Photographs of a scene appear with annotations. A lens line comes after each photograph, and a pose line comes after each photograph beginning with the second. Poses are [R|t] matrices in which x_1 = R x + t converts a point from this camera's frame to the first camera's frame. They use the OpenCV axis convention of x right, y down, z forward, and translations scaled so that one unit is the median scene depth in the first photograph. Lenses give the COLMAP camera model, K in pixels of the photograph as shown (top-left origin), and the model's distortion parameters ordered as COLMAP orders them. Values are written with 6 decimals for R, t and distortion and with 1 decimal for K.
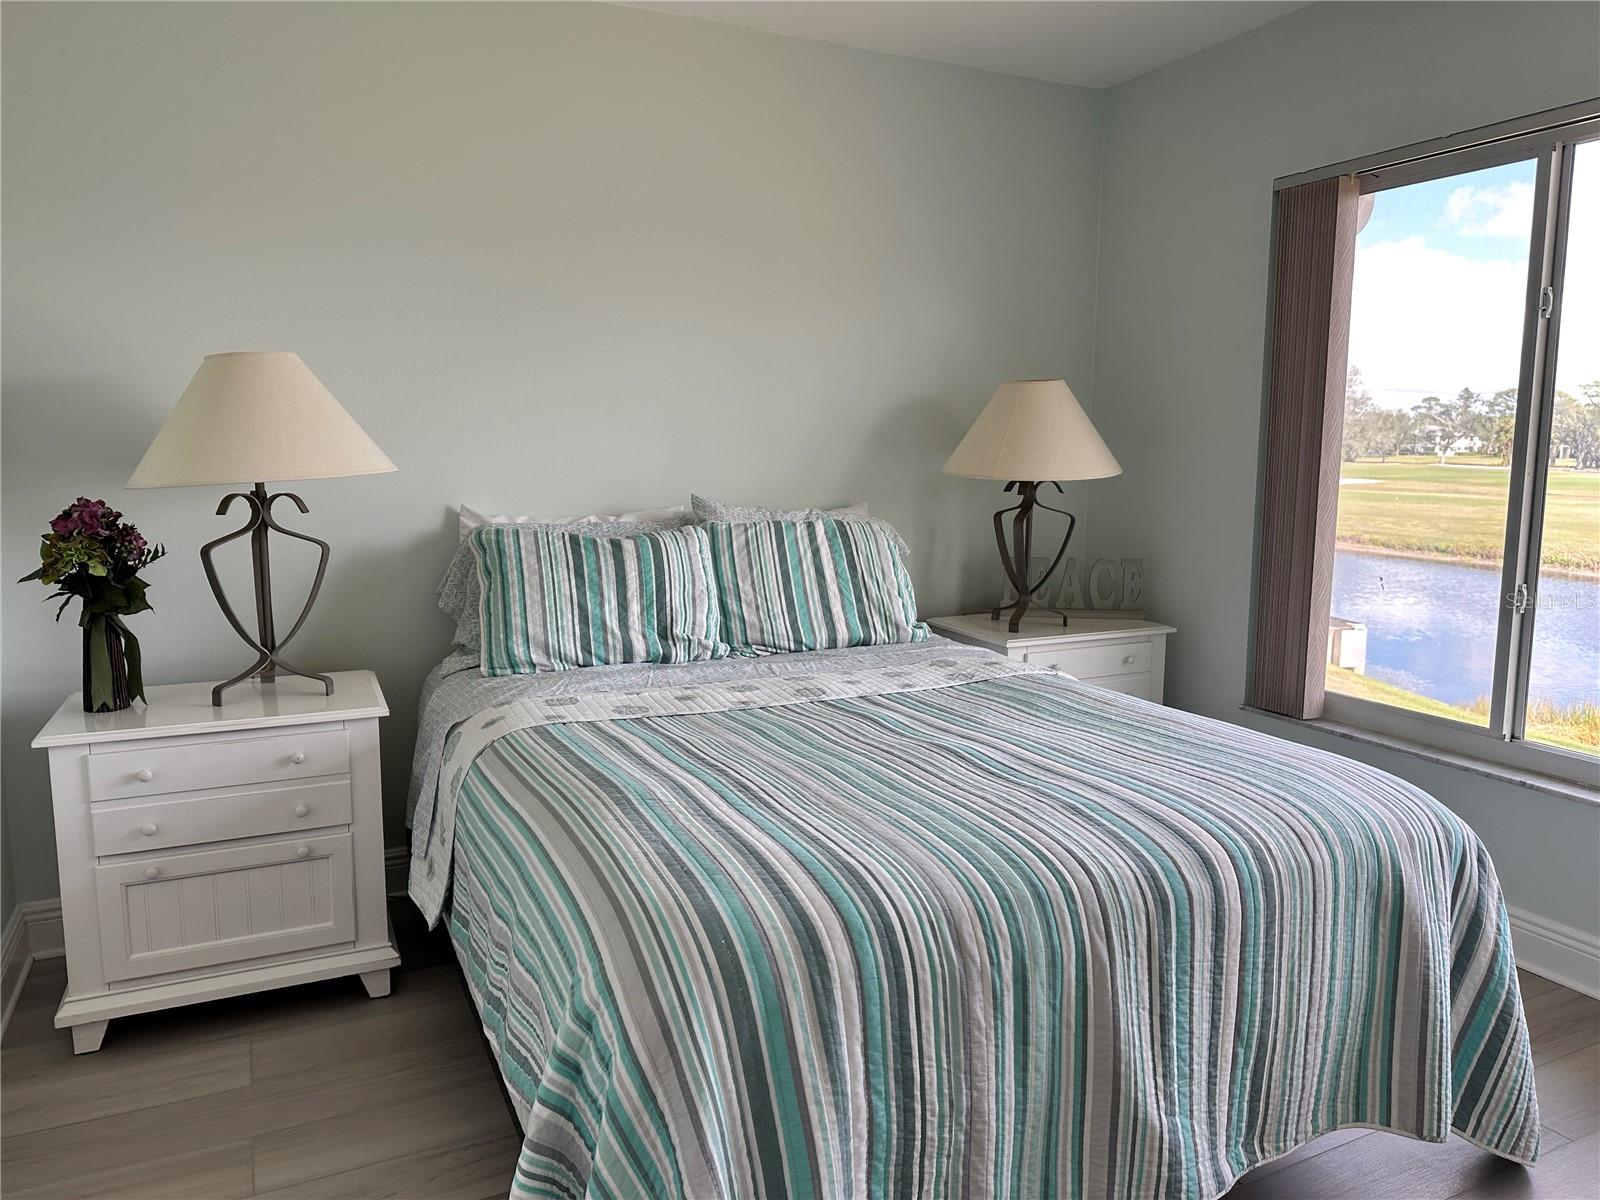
lens RADIAL K [[1108.6, 0, 799.2], [0, 1108.6, 558.0], [0, 0, 1]] dist [0.069444, -0.088073]
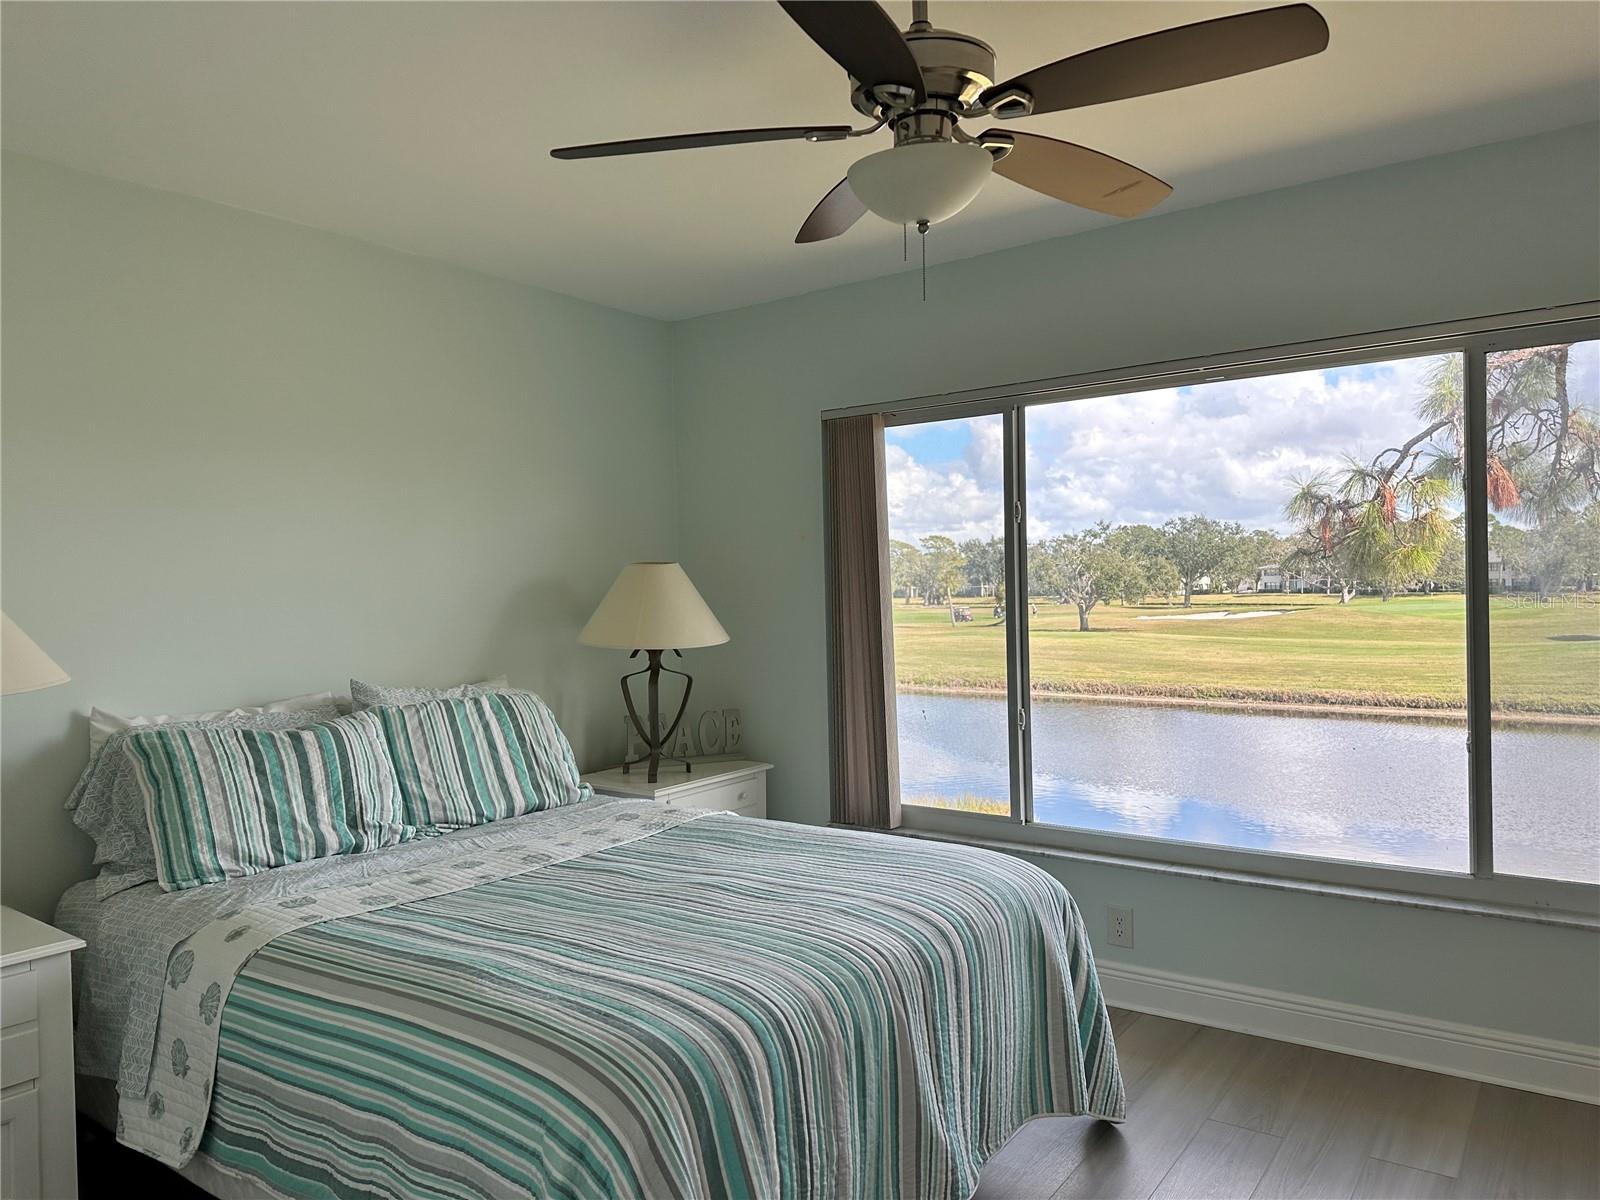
lens RADIAL K [[1122.1, 0, 779.0], [0, 1122.1, 590.1], [0, 0, 1]] dist [0.071494, -0.130402]
pose [[0.887509, -0.029042, 0.459874, -0.246870], [0.077606, 0.993176, -0.087052, -0.021054], [-0.454208, 0.112948, 0.883707, -0.091373]]
